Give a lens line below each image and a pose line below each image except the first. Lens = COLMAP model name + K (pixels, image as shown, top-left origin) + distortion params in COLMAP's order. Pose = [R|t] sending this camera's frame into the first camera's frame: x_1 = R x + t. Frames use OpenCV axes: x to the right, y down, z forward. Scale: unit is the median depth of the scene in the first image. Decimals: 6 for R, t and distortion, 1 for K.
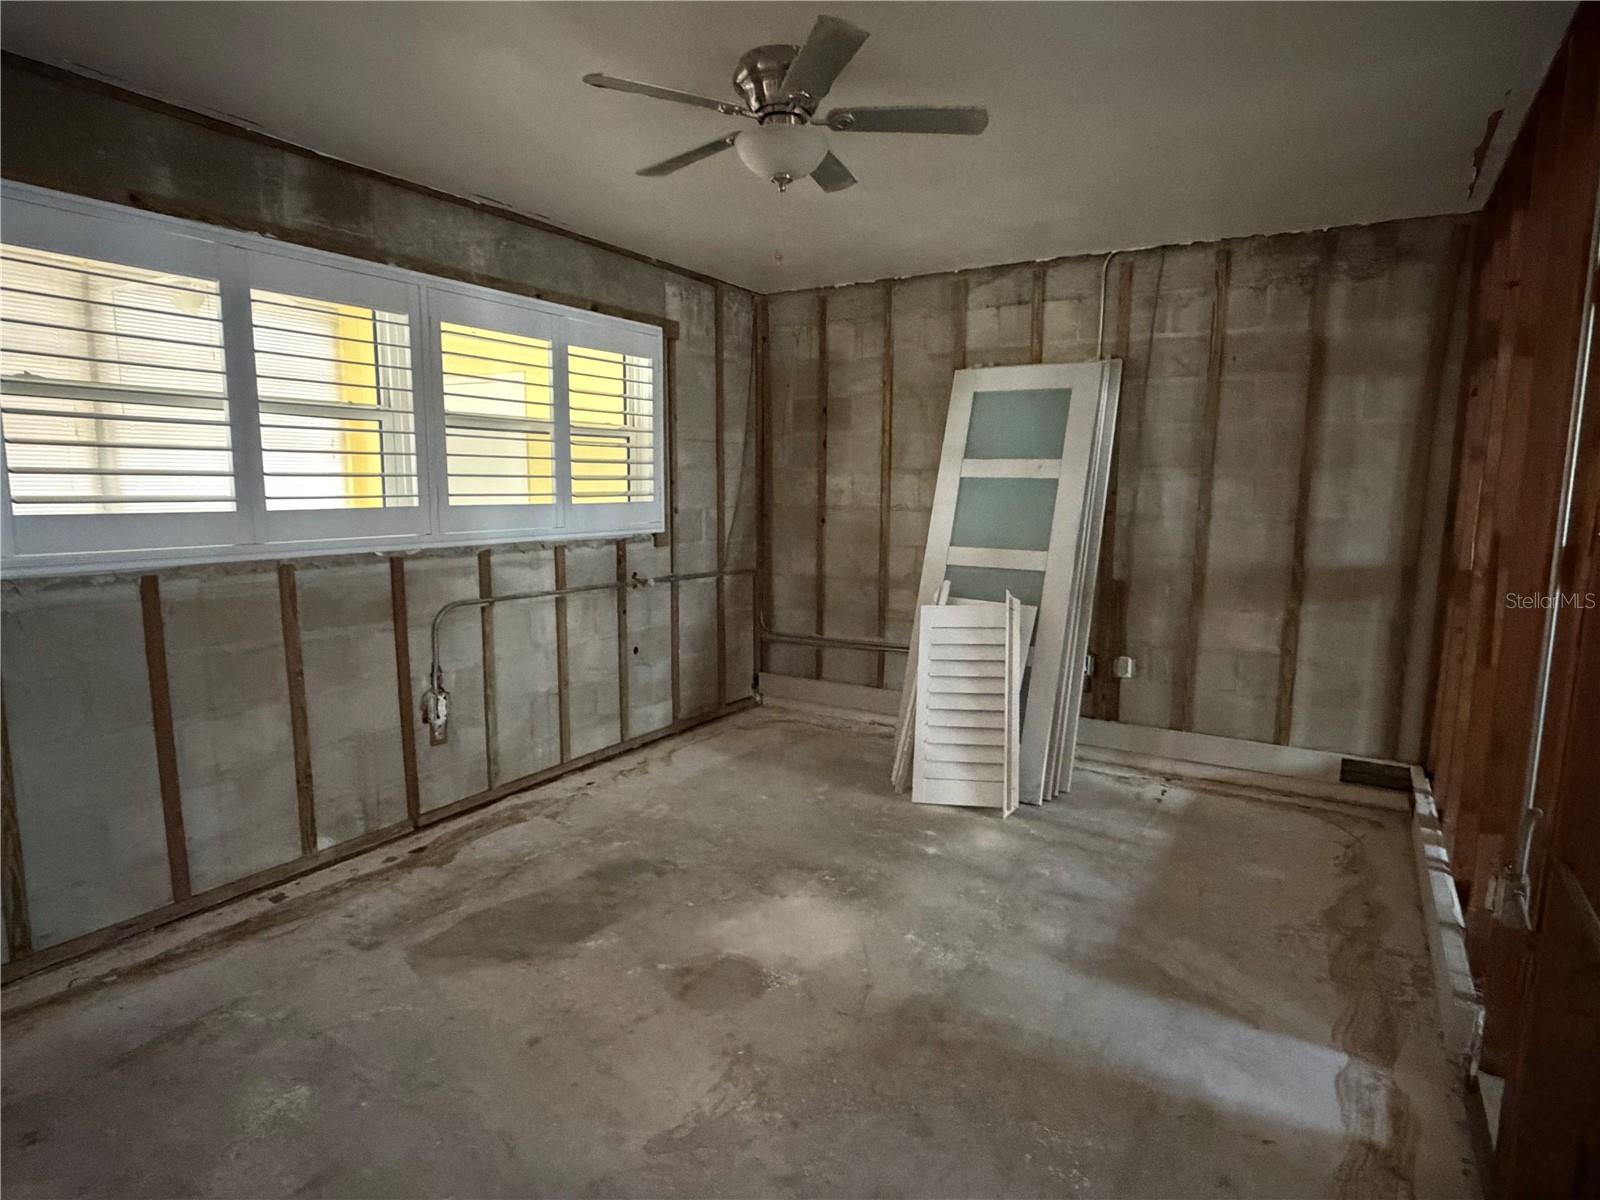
lens RADIAL K [[891.2, 0, 800.0], [0, 891.2, 600.0], [0, 0, 1]] dist [-0.005823, -0.000562]
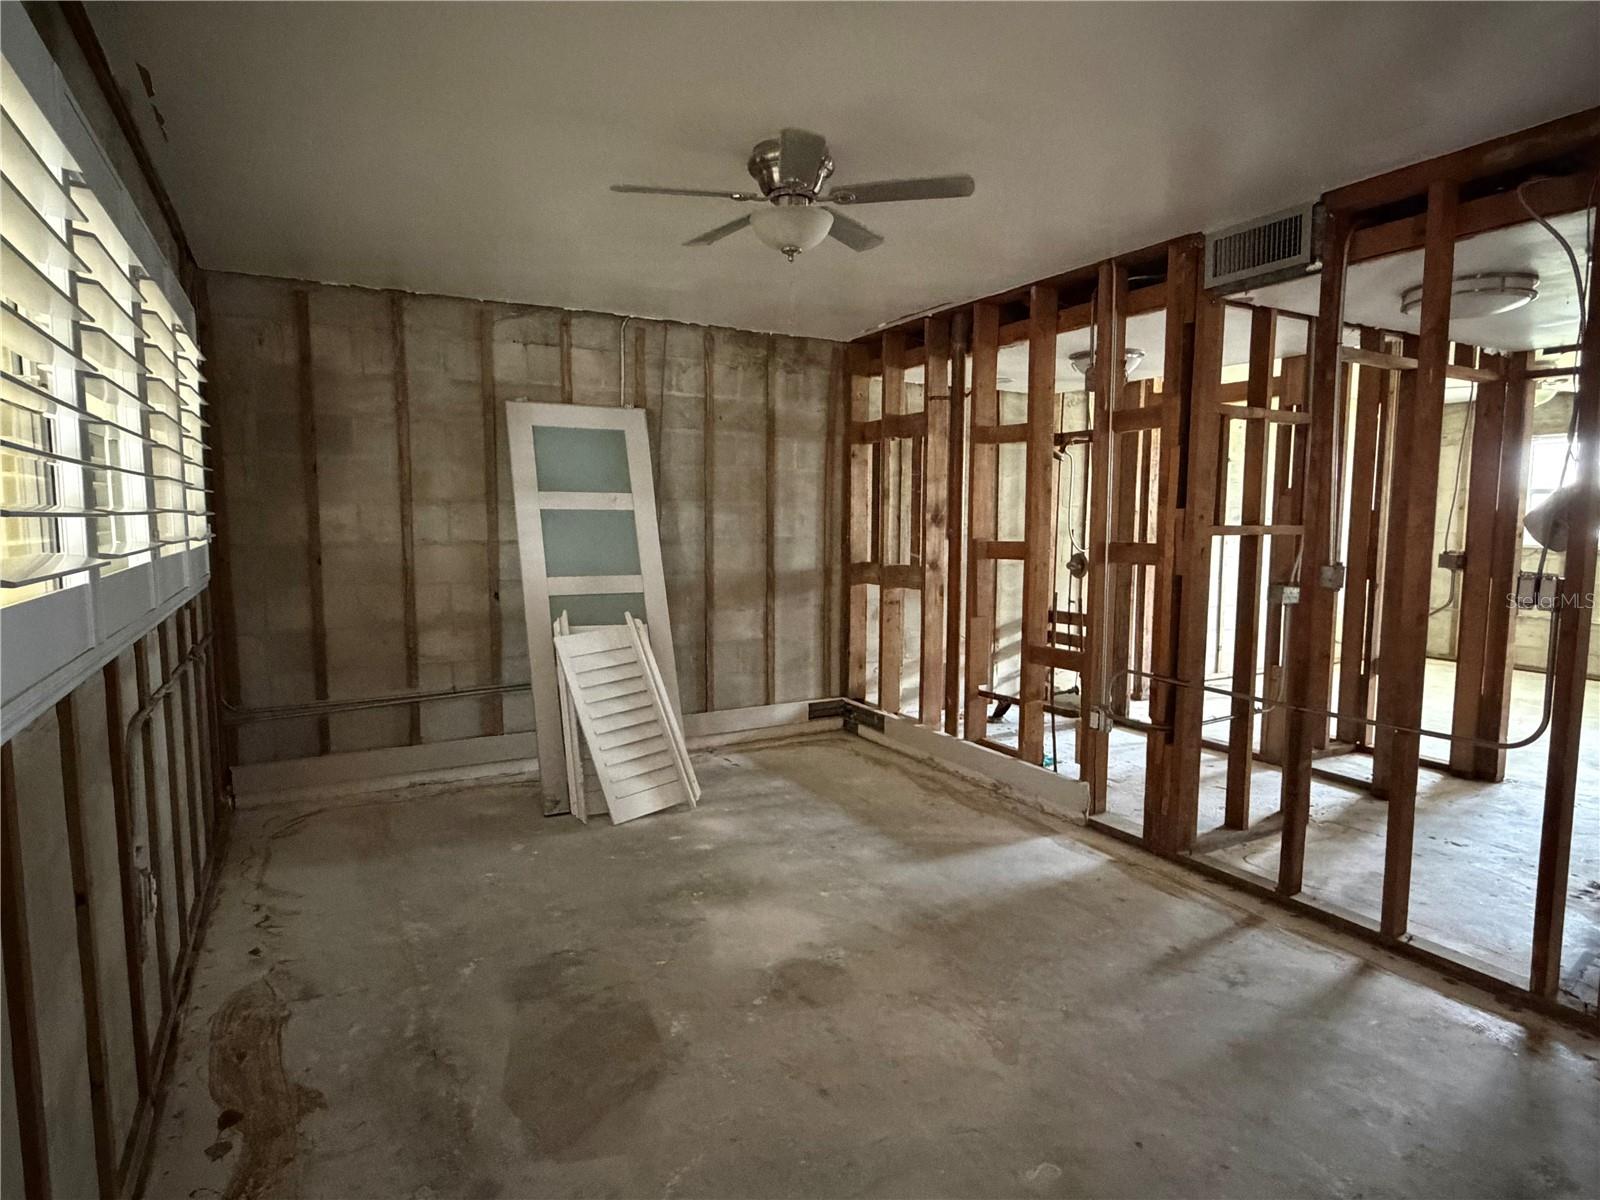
lens RADIAL K [[892.4, 0, 799.2], [0, 892.4, 594.6], [0, 0, 1]] dist [-0.001664, 0.000402]
pose [[0.496581, -0.086726, 0.863647, -0.606486], [0.115858, 0.992715, 0.033070, -0.044481], [-0.860223, 0.083639, 0.503011, 0.264513]]
